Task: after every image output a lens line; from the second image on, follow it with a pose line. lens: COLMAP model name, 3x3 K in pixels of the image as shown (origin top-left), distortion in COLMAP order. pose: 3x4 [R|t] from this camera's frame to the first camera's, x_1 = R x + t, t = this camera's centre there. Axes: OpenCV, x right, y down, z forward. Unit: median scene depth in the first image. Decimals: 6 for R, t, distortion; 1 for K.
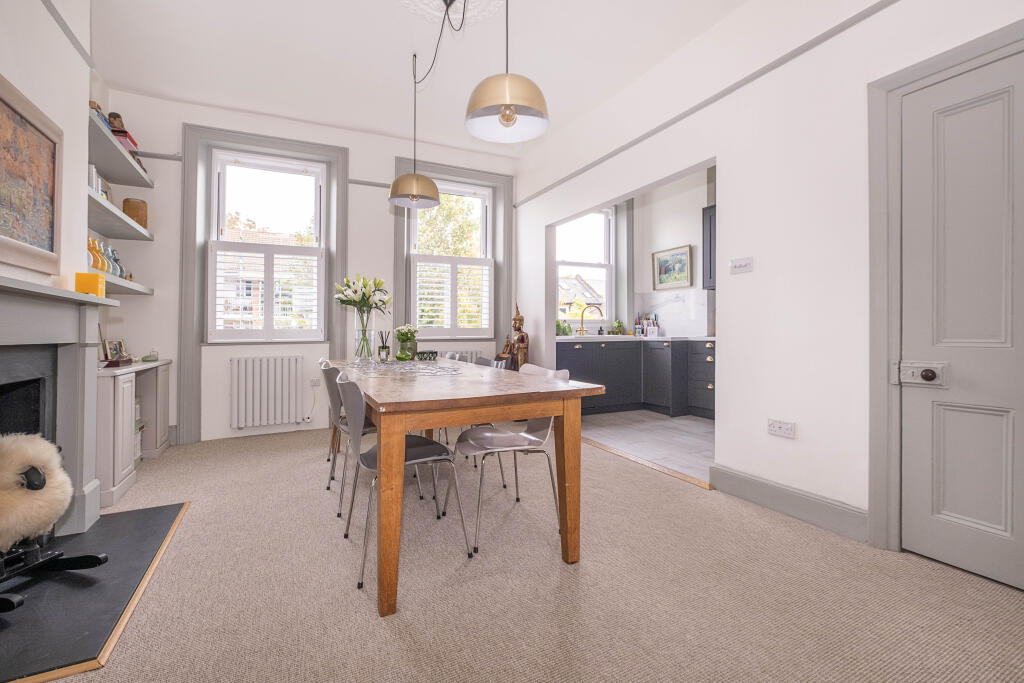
lens RADIAL K [[472.5, 0, 493.6], [0, 472.5, 337.4], [0, 0, 1]] dist [0.001604, 0.000129]
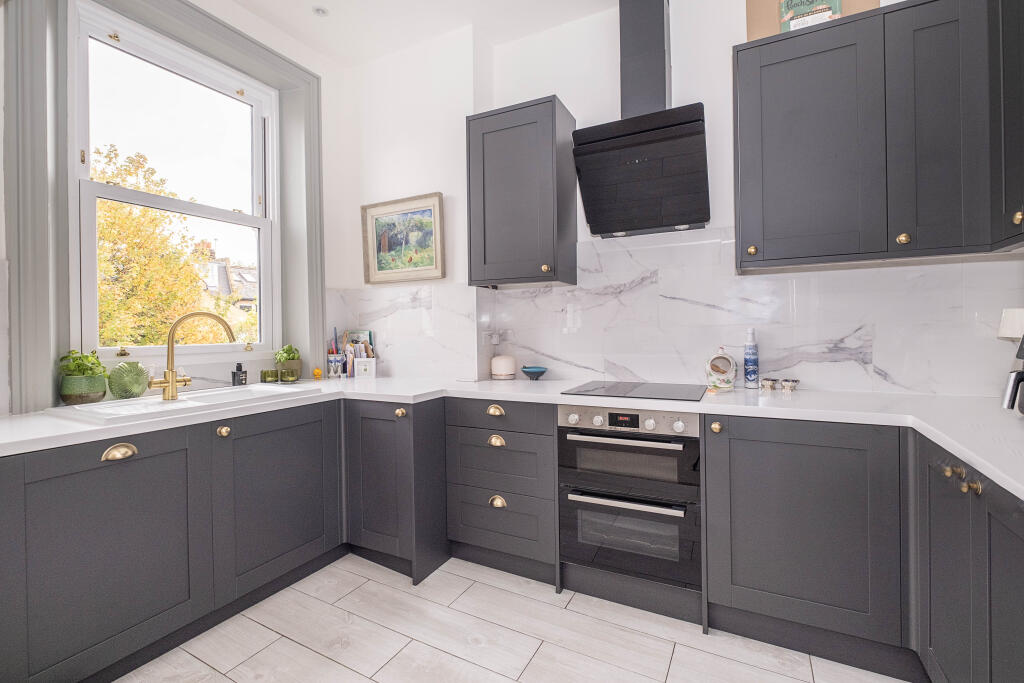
lens RADIAL K [[455.1, 0, 515.1], [0, 455.1, 337.4], [0, 0, 1]] dist [0.002047, 0.000120]
pose [[0.791167, -0.008879, 0.611536, 0.174833], [0.010499, 0.999944, 0.000936, -0.043049], [-0.611510, 0.005680, 0.791216, 0.542037]]
